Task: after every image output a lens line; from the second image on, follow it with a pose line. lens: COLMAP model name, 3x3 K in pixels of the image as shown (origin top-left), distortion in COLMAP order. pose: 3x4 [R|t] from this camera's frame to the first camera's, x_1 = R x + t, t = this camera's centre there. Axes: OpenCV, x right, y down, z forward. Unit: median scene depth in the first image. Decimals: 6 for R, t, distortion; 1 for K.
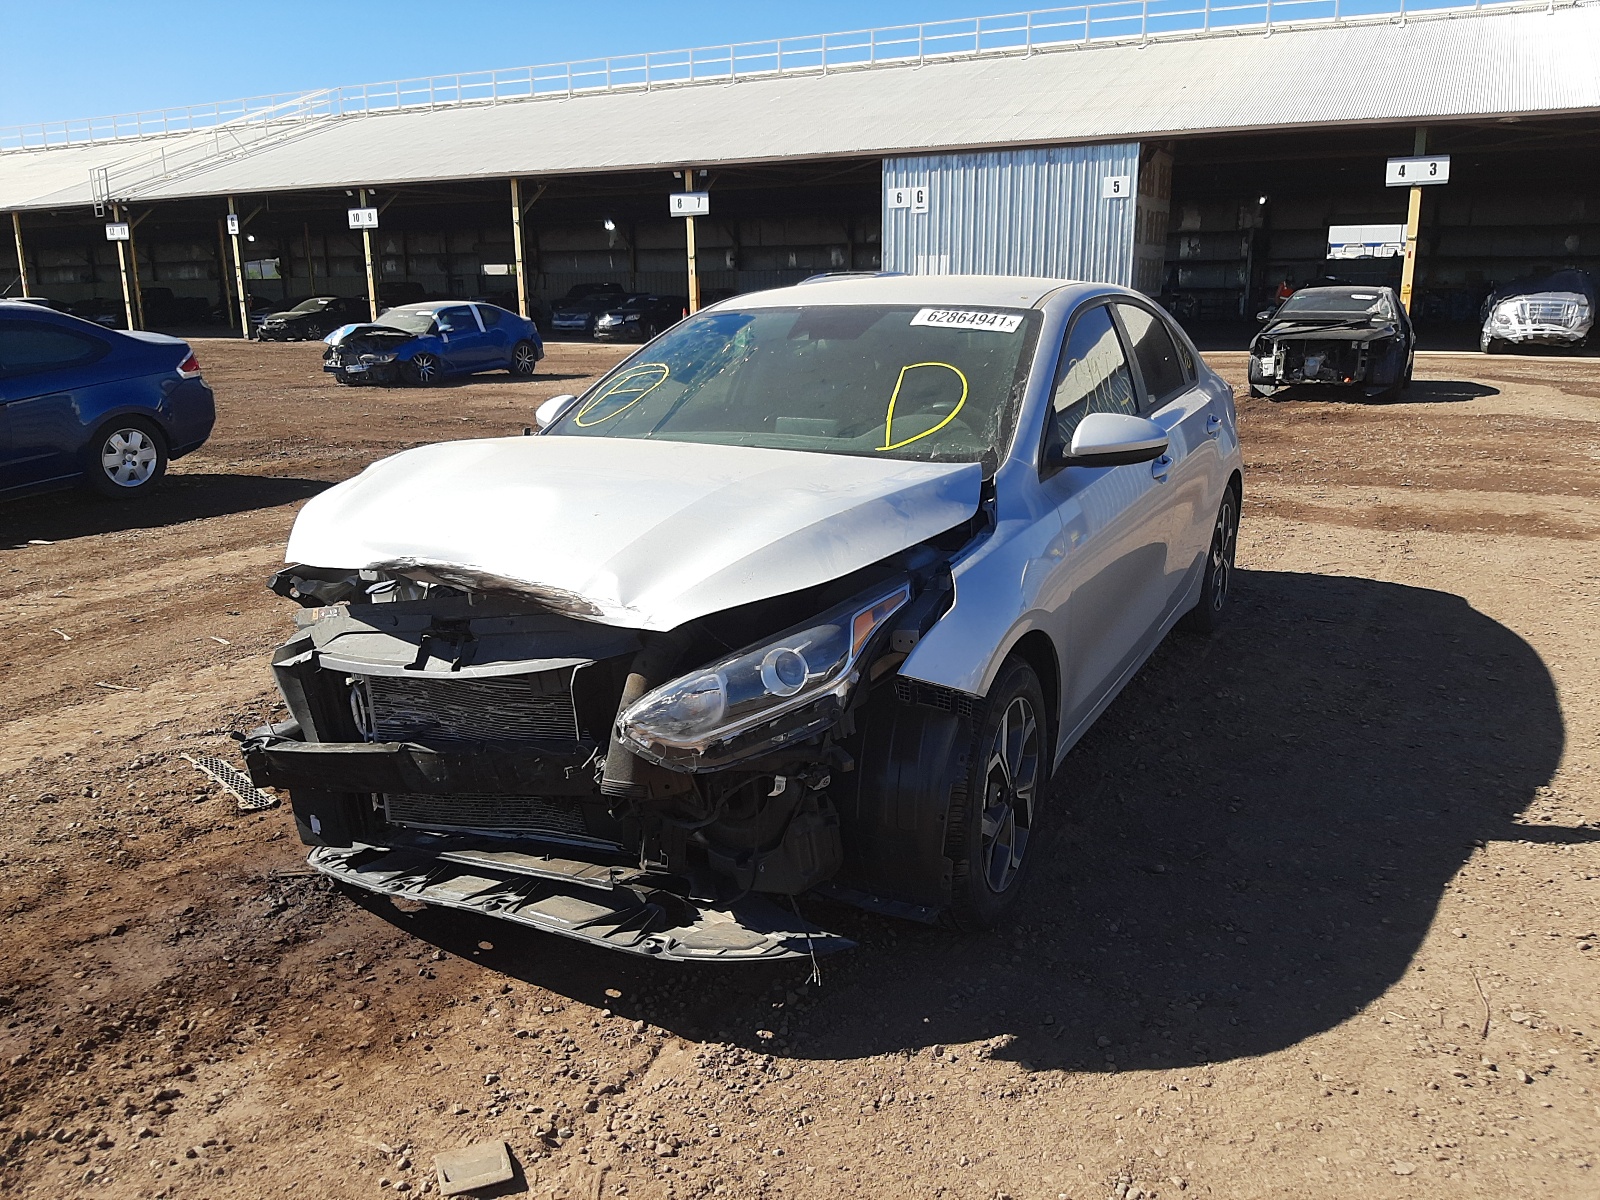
lens RADIAL K [[1203.7, 0, 801.7], [0, 1203.7, 665.7], [0, 0, 1]] dist [0.049073, -0.091991]
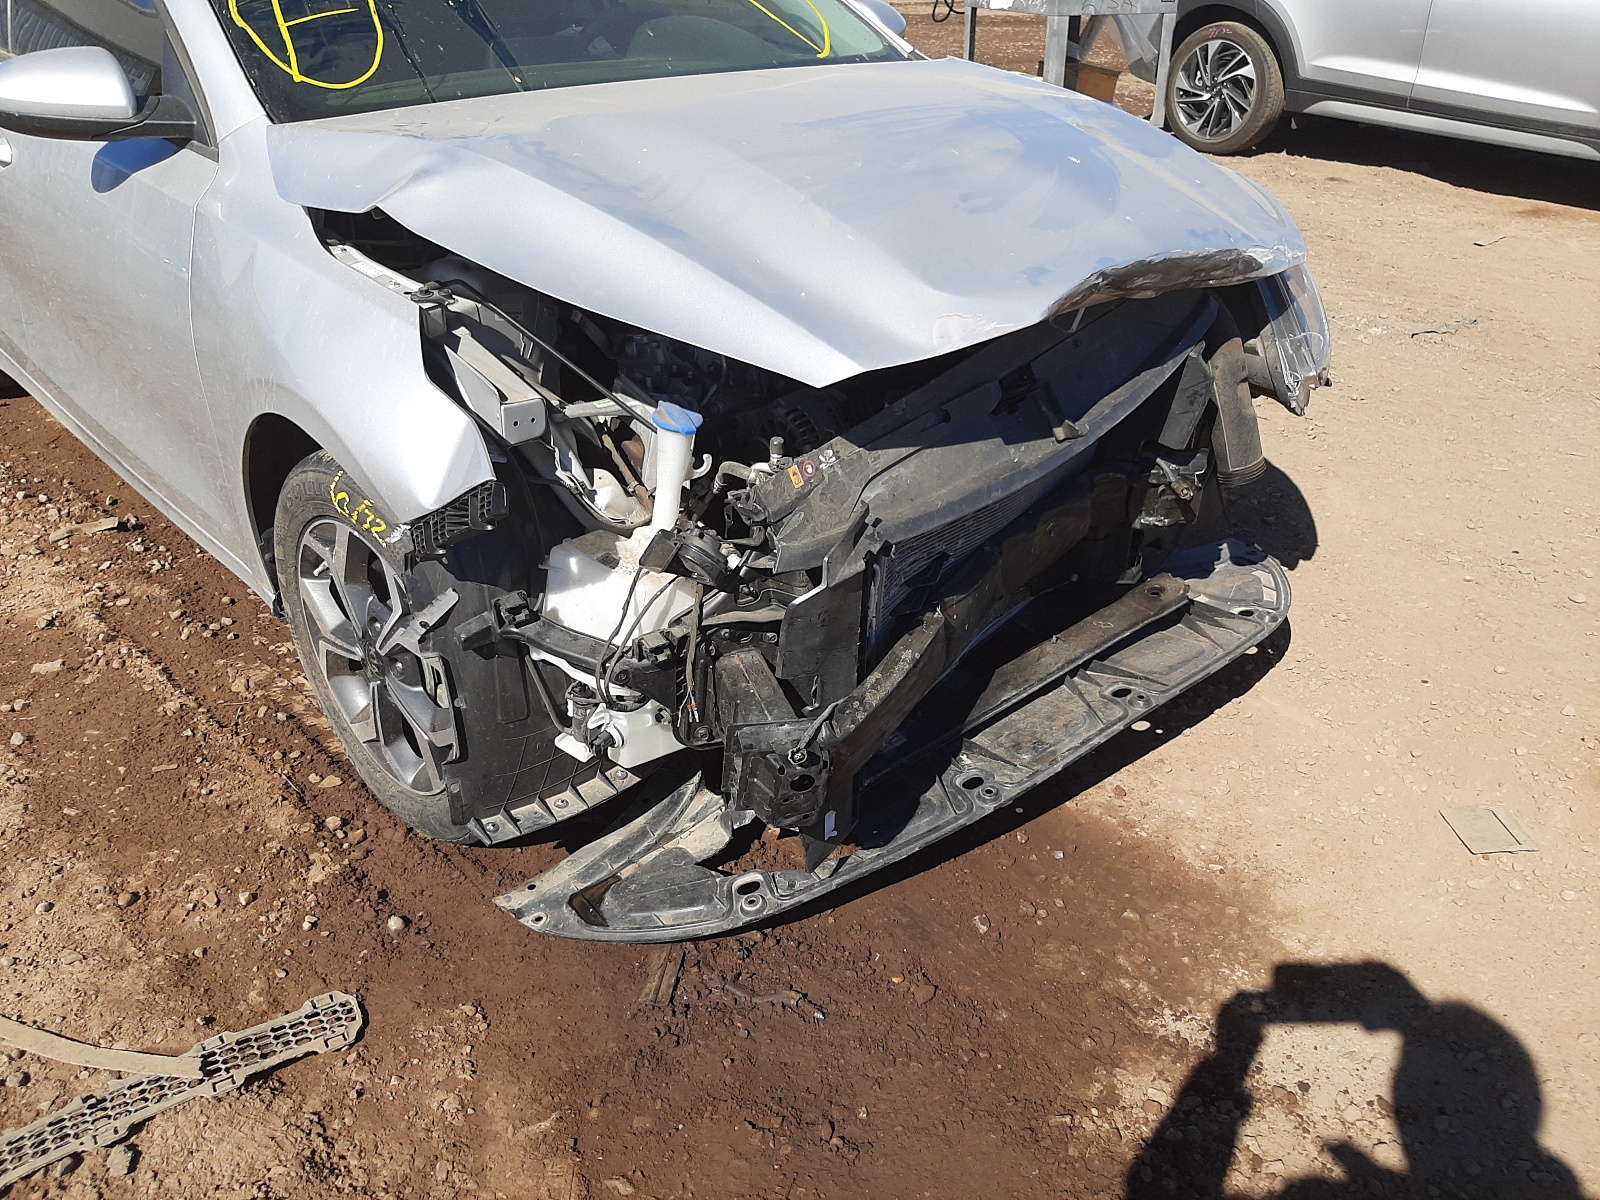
lens RADIAL K [[1239.2, 0, 804.2], [0, 1239.2, 612.6], [0, 0, 1]] dist [0.088818, -0.178526]
pose [[0.333088, -0.454345, 0.826210, -0.132084], [0.264246, 0.886115, 0.380755, -0.029408], [-0.905111, 0.091498, 0.415213, 0.115910]]
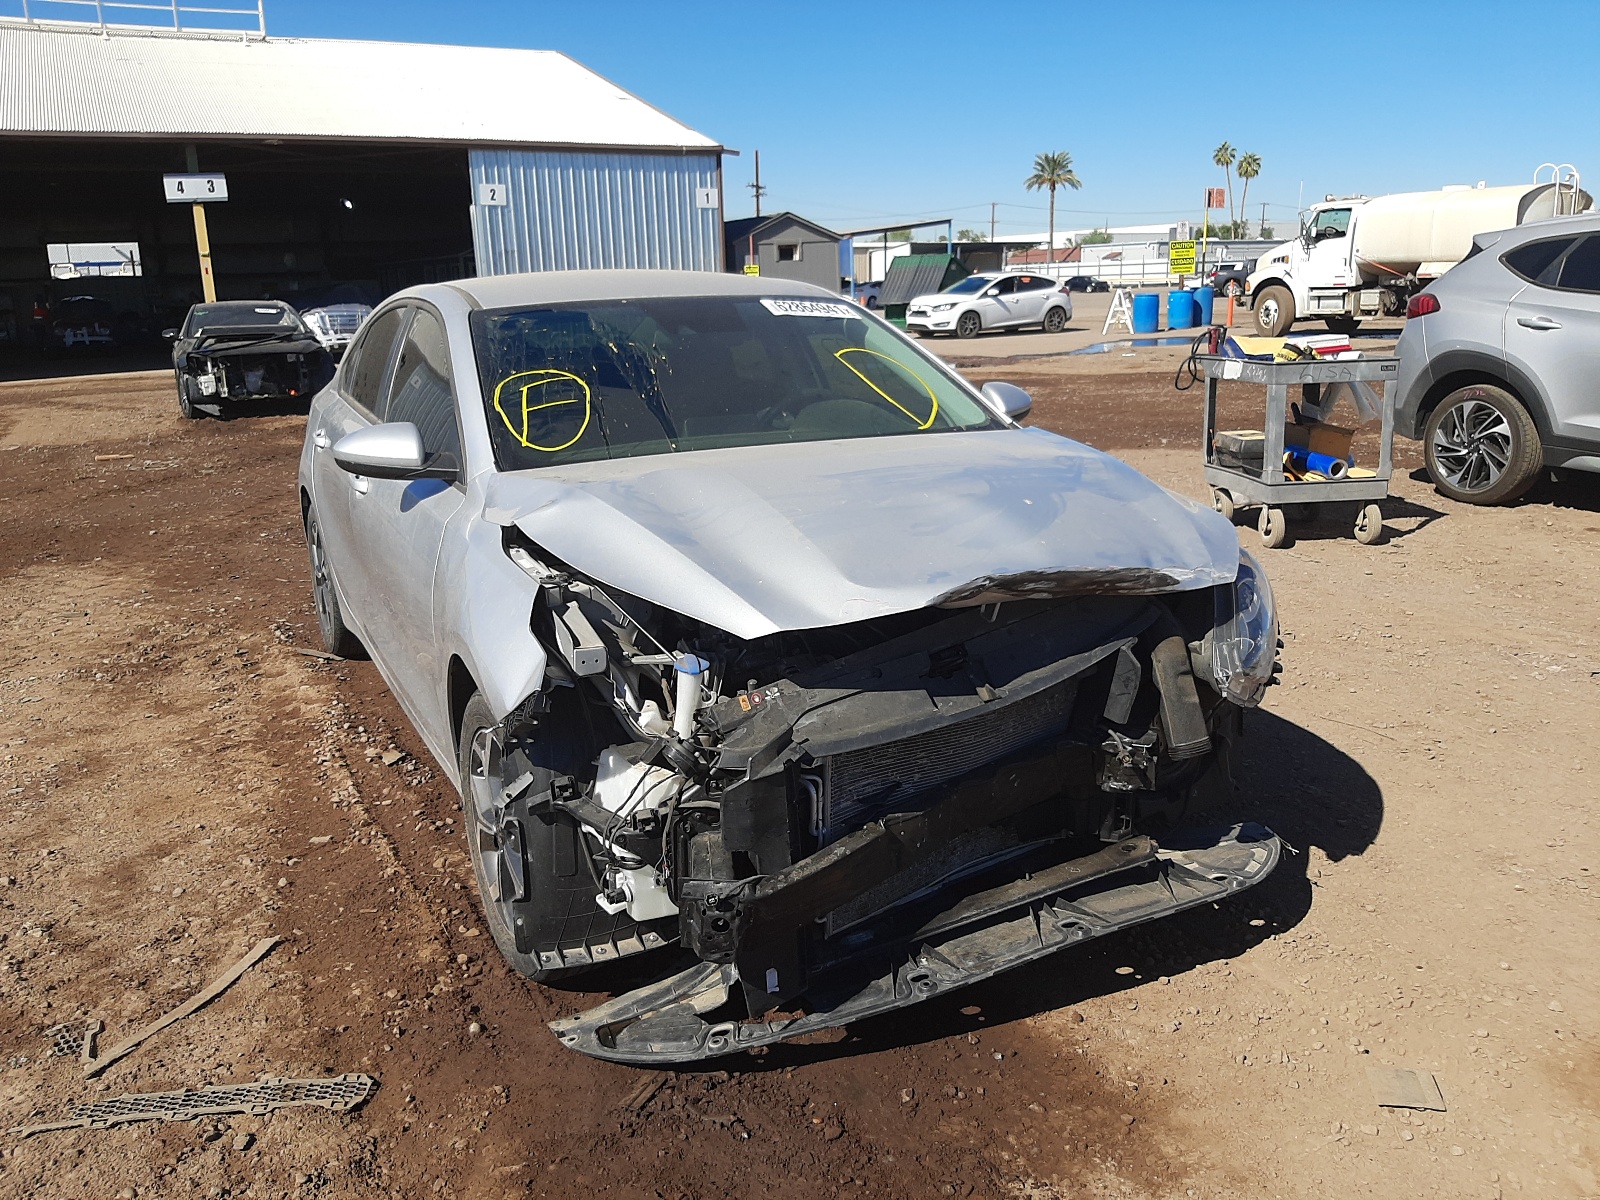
lens RADIAL K [[1239.2, 0, 804.2], [0, 1239.2, 612.6], [0, 0, 1]] dist [0.088818, -0.178526]
pose [[0.583278, -0.208485, 0.785061, -0.147265], [0.256798, 0.964258, 0.065280, -0.020858], [-0.770612, 0.163525, 0.615968, 0.071930]]
